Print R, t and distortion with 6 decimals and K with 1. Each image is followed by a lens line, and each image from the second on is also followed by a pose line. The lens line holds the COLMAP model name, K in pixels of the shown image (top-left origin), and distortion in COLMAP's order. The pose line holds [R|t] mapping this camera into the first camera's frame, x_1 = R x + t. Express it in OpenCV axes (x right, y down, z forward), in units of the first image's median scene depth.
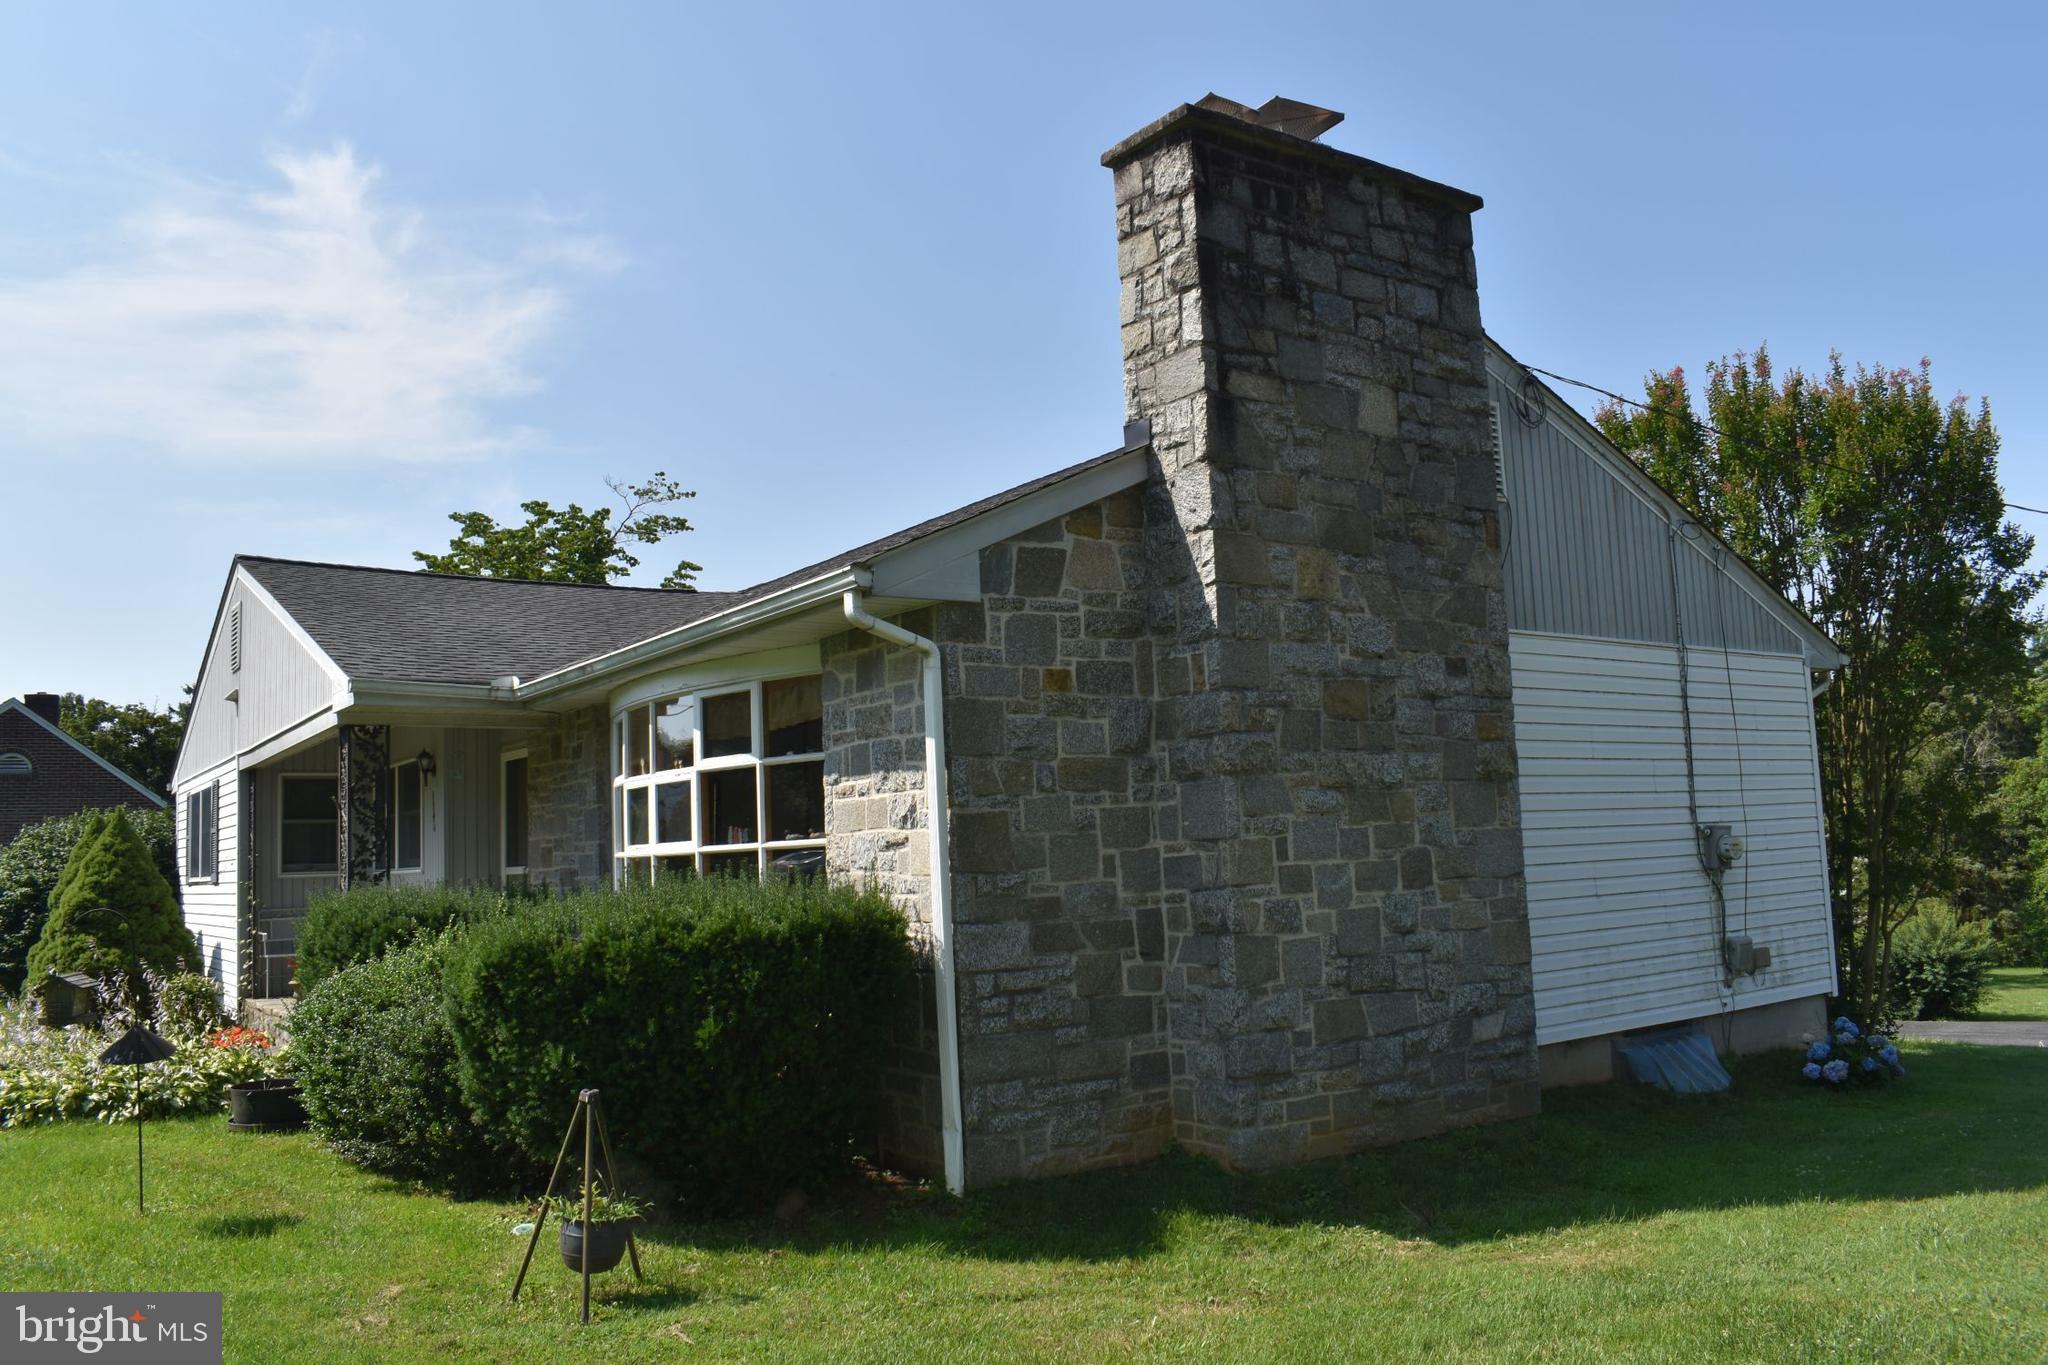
lens RADIAL K [[1596.3, 0, 1023.9], [0, 1596.3, 680.5], [0, 0, 1]] dist [-0.090160, 0.013680]
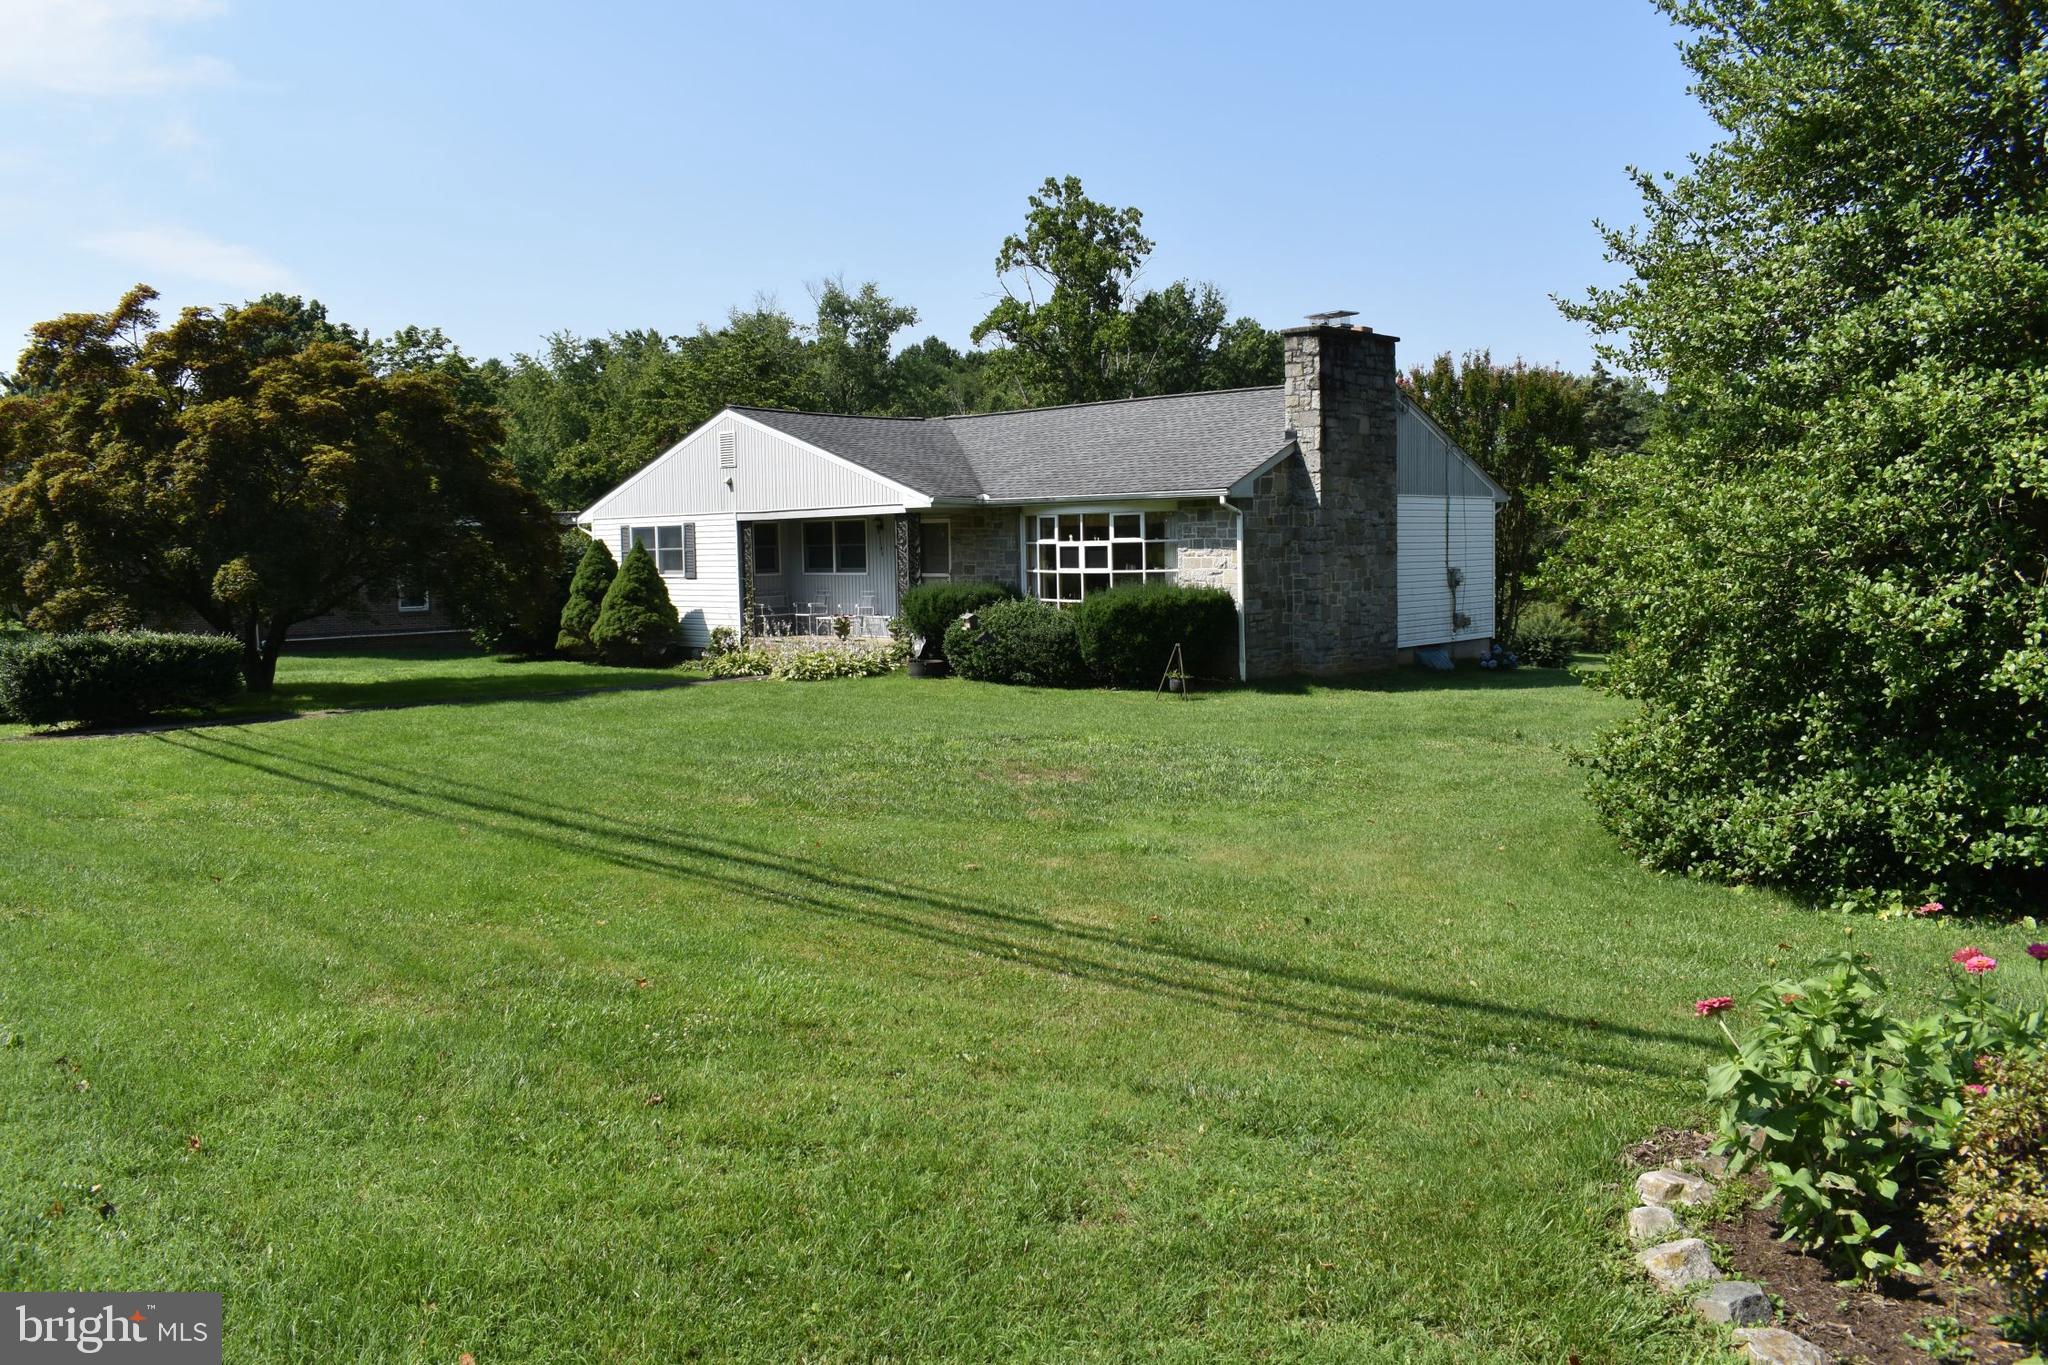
lens RADIAL K [[1596.3, 0, 1022.6], [0, 1596.3, 687.9], [0, 0, 1]] dist [-0.090160, 0.013680]
pose [[0.981120, 0.003738, 0.193363, -0.905043], [-0.041645, 0.980442, 0.192352, -0.222661], [-0.188863, -0.196773, 0.962087, -1.677561]]
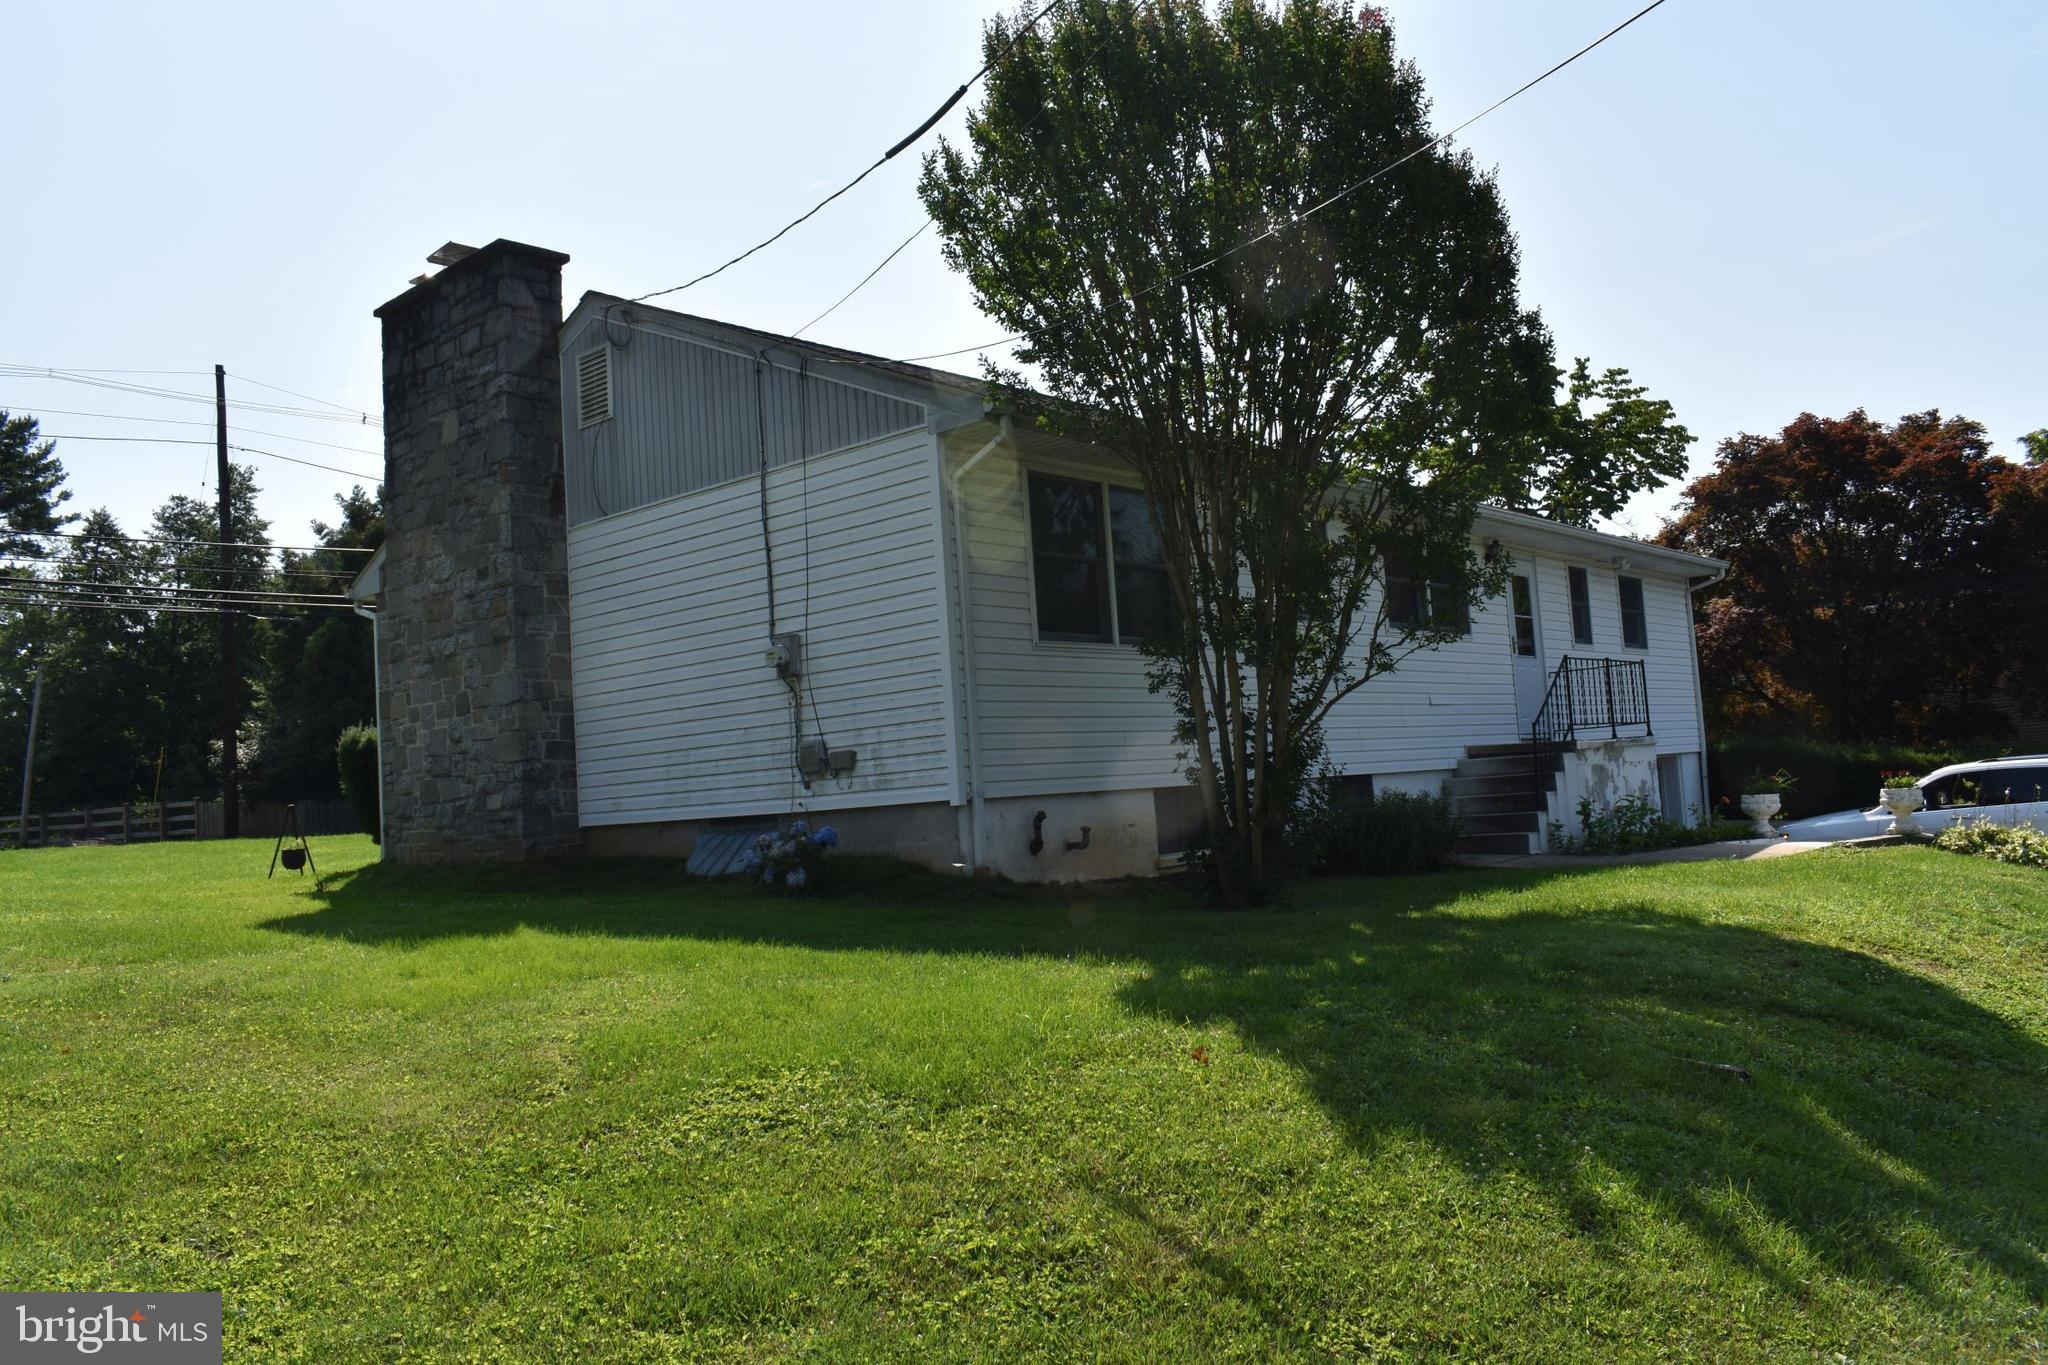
lens RADIAL K [[1596.3, 0, 1024.5], [0, 1596.3, 678.7], [0, 0, 1]] dist [-0.090160, 0.013680]
pose [[0.233488, -0.050504, -0.971047, 1.864927], [0.168537, 0.985637, -0.010738, 0.196392], [0.957642, -0.161150, 0.238647, 1.101490]]
